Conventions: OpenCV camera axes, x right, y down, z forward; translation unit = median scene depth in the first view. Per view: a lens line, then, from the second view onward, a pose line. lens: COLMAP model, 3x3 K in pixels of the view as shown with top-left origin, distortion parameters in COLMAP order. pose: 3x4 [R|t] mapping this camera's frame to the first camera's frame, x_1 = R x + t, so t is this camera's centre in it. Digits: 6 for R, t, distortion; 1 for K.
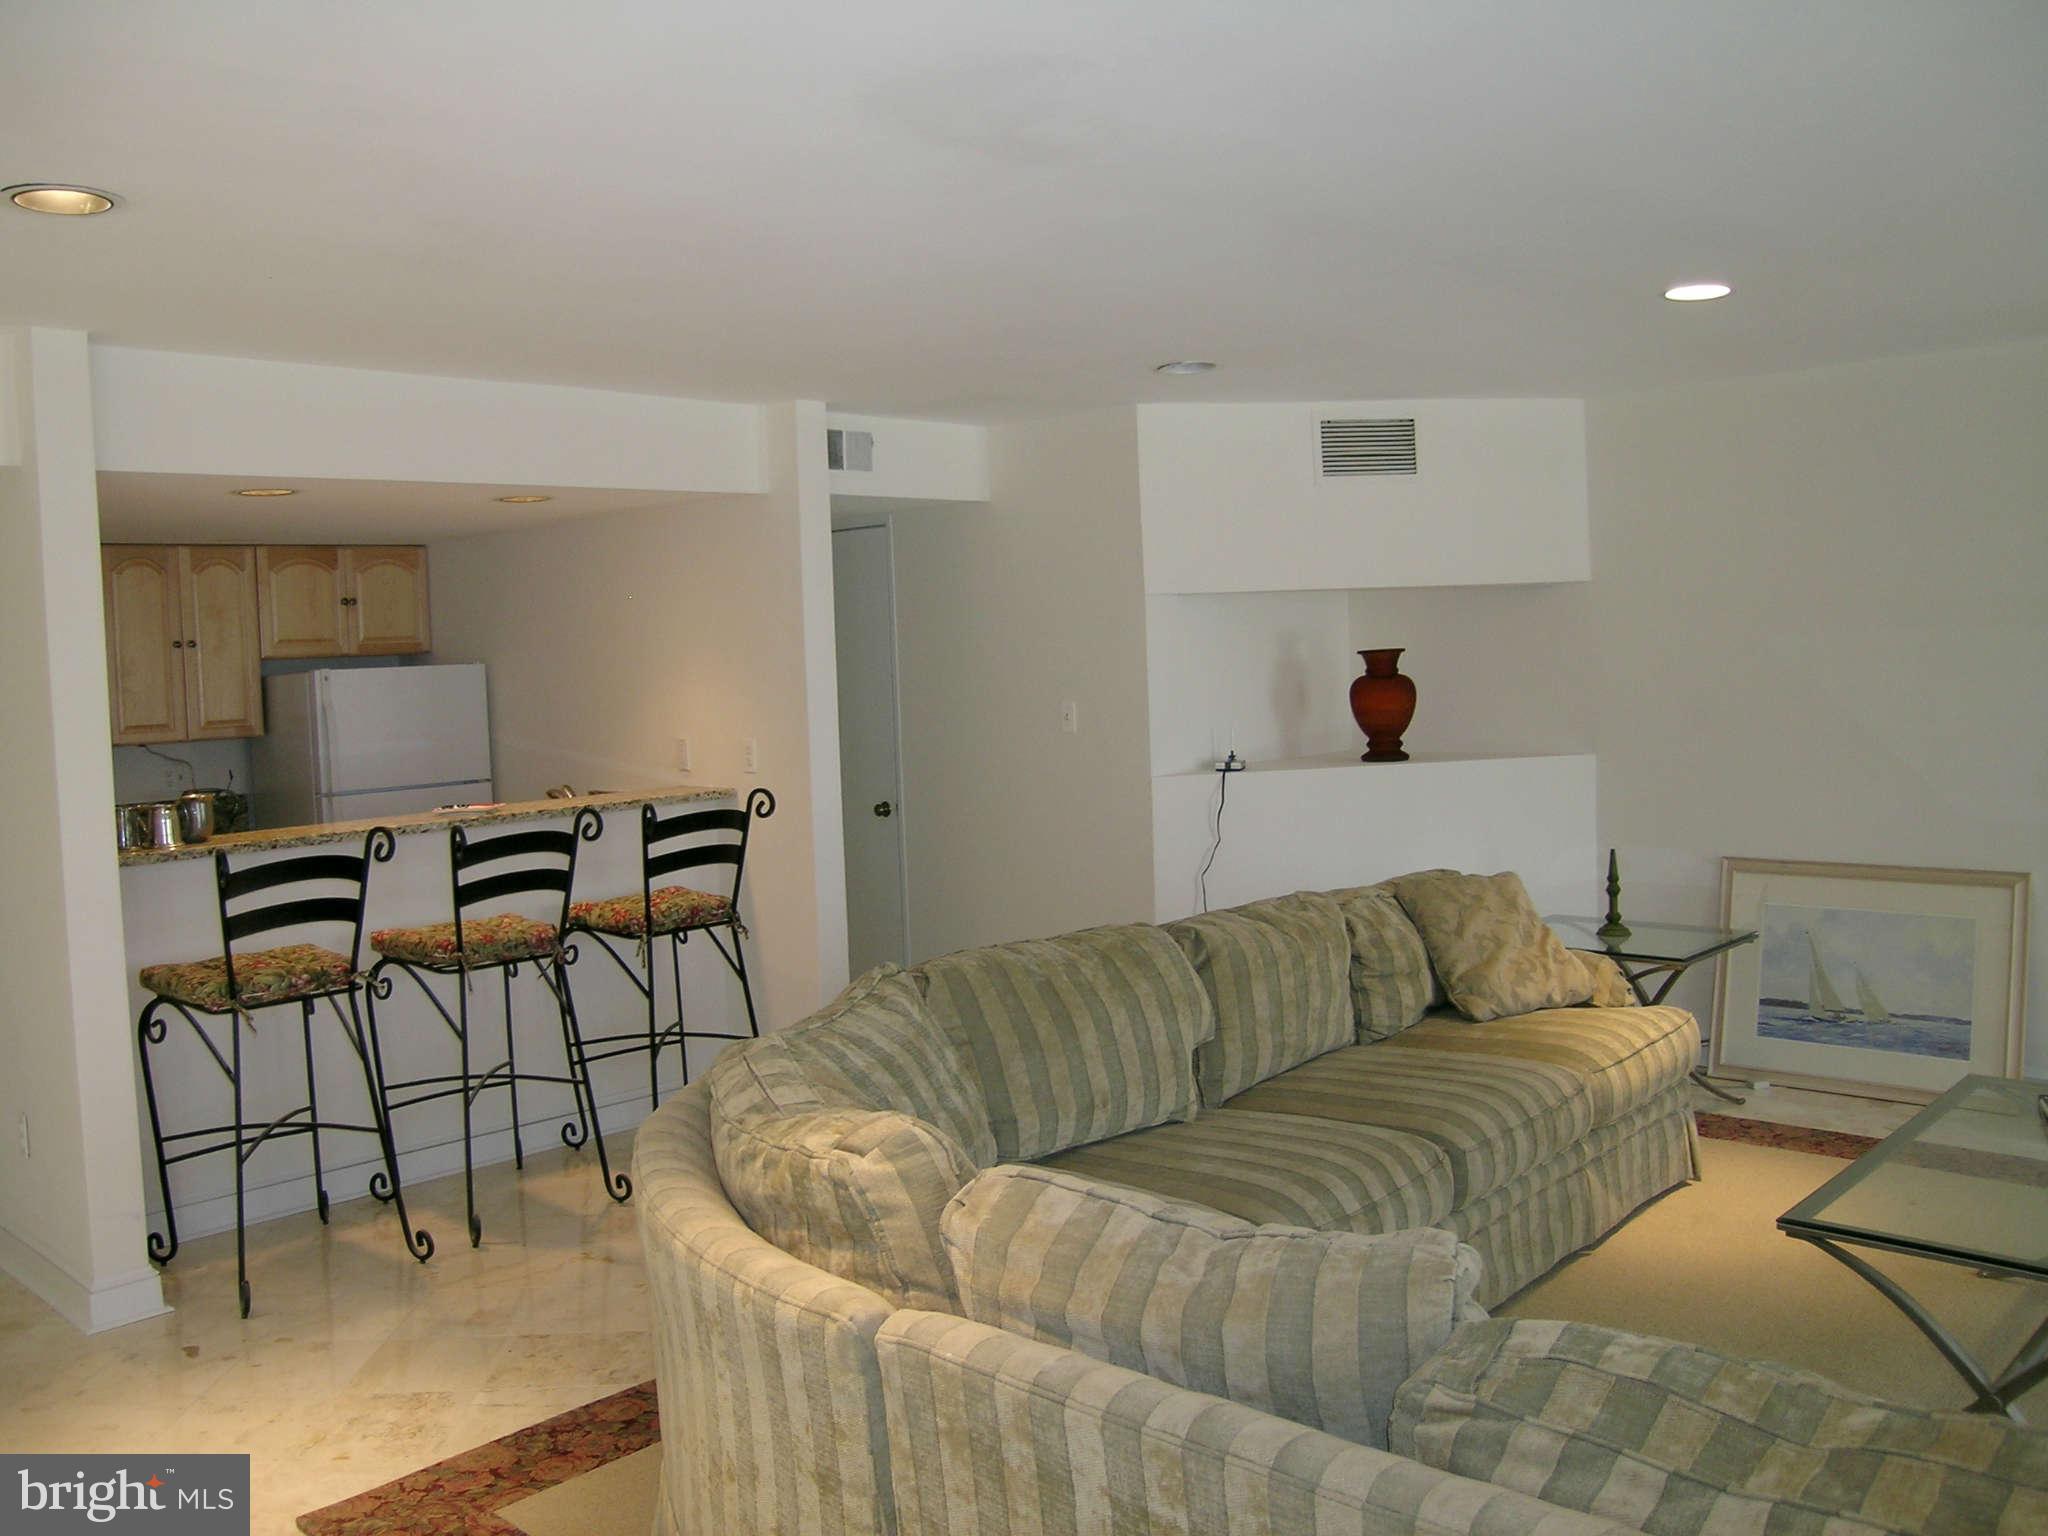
lens RADIAL K [[1721.9, 0, 1028.7], [0, 1721.9, 764.4], [0, 0, 1]] dist [-0.096516, 0.042384]
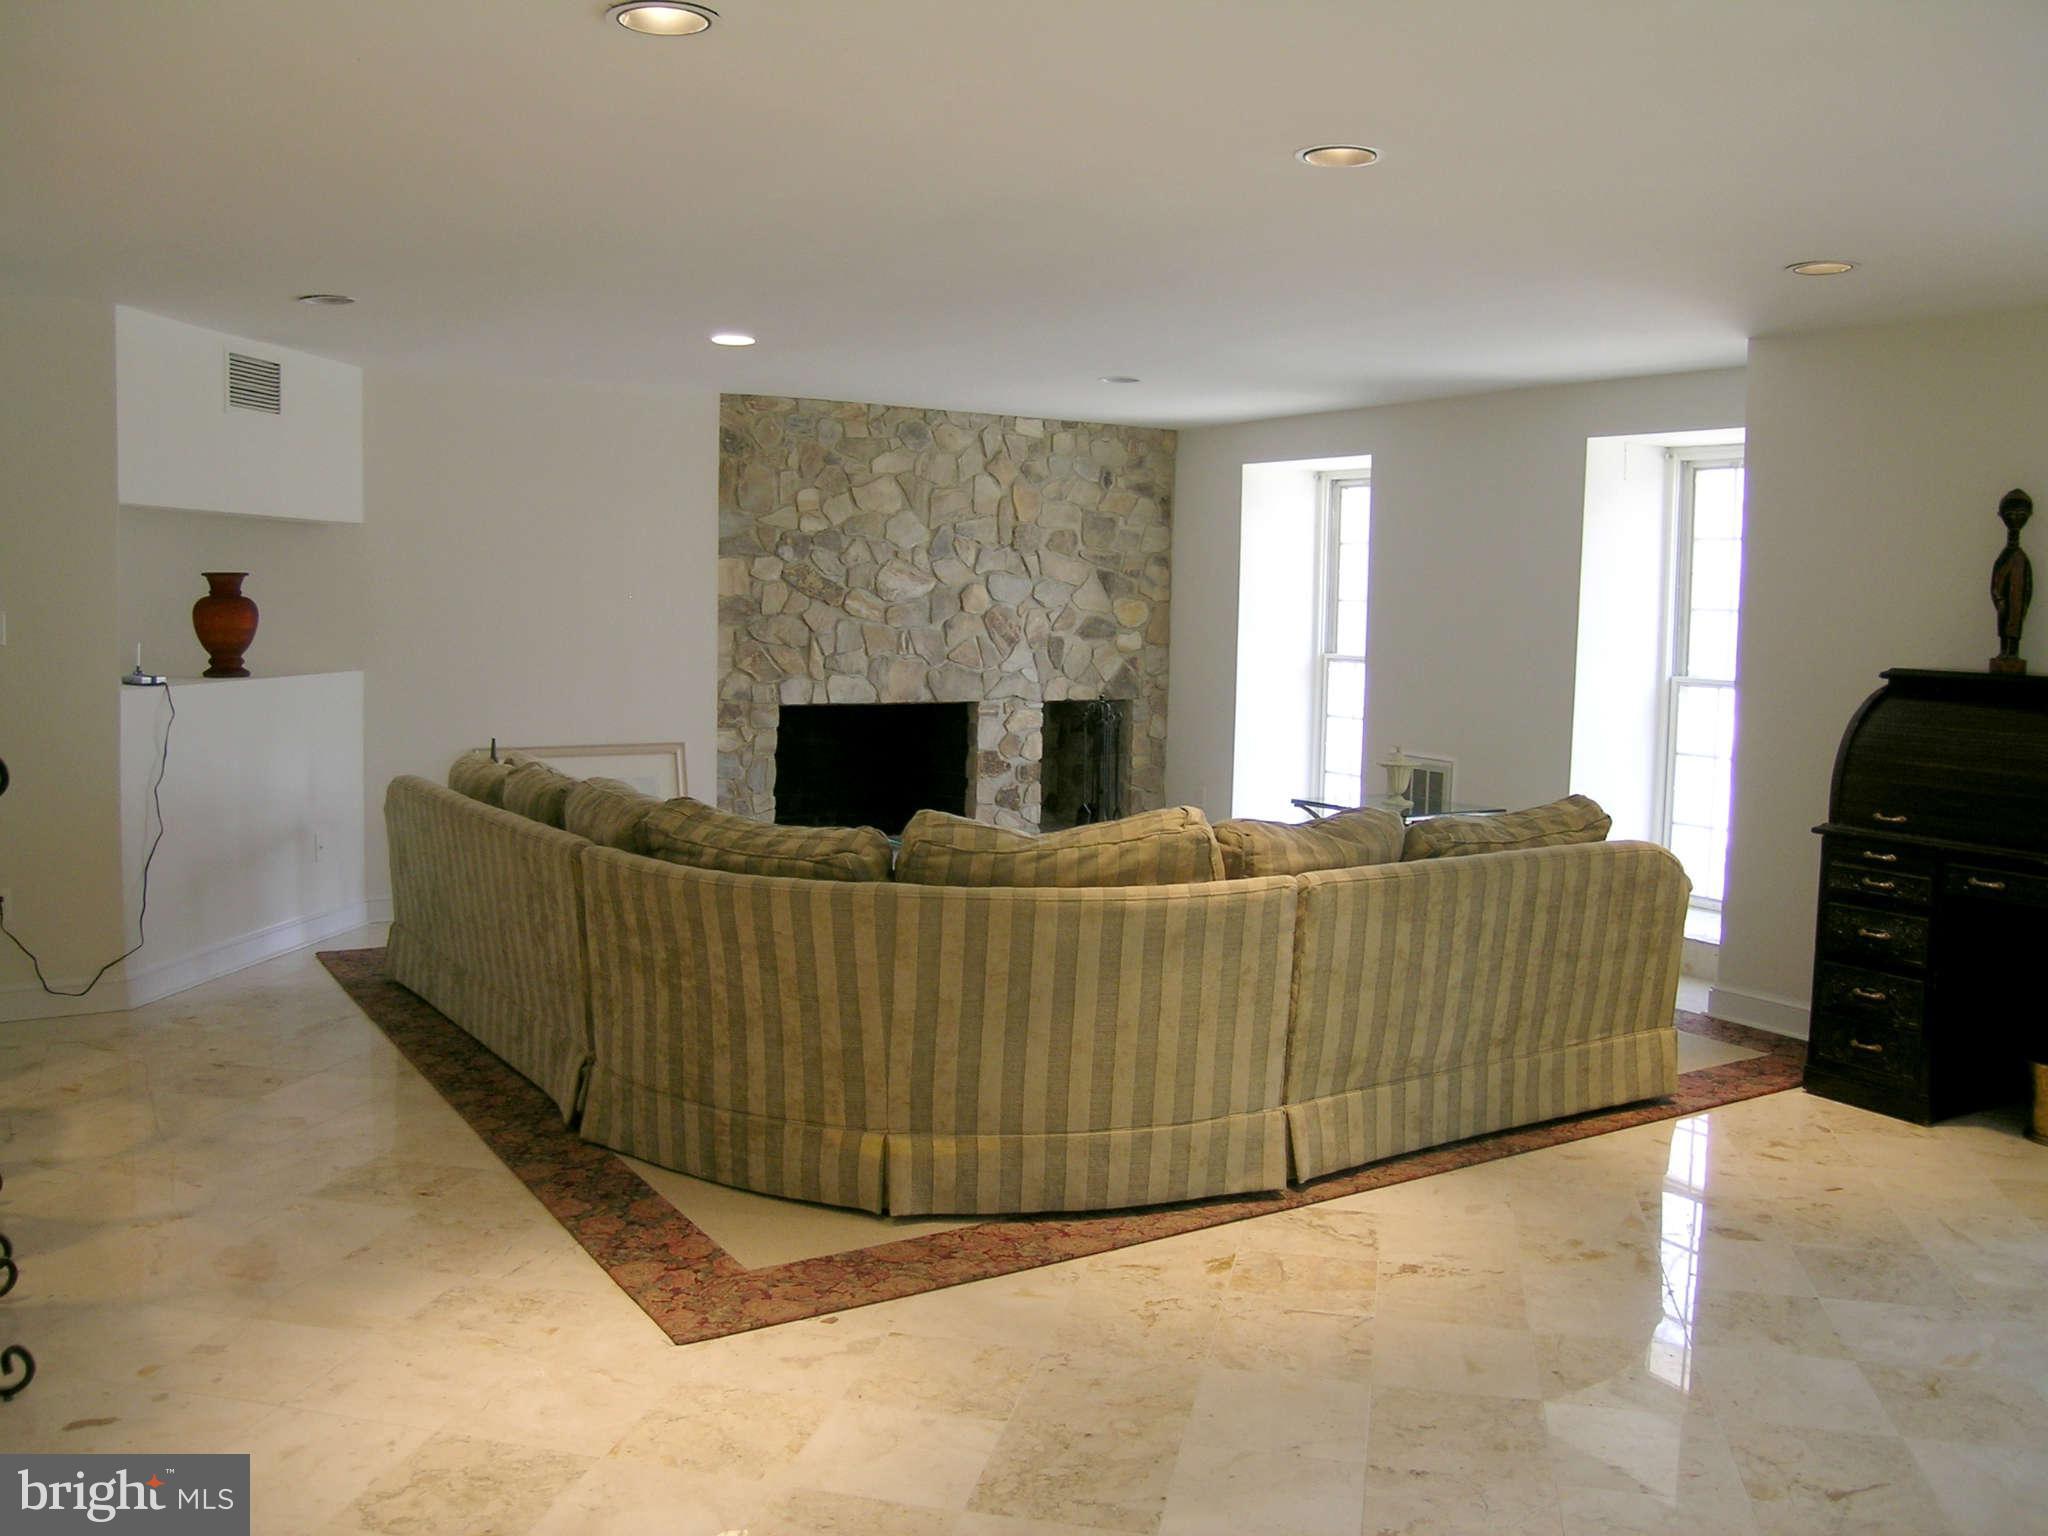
lens RADIAL K [[1721.9, 0, 1030.3], [0, 1721.9, 769.9], [0, 0, 1]] dist [-0.096516, 0.042384]
pose [[0.234518, -0.047633, 0.970944, -0.708466], [0.033123, 0.998610, 0.040990, 0.029665], [-0.971547, 0.022548, 0.235770, 0.266287]]
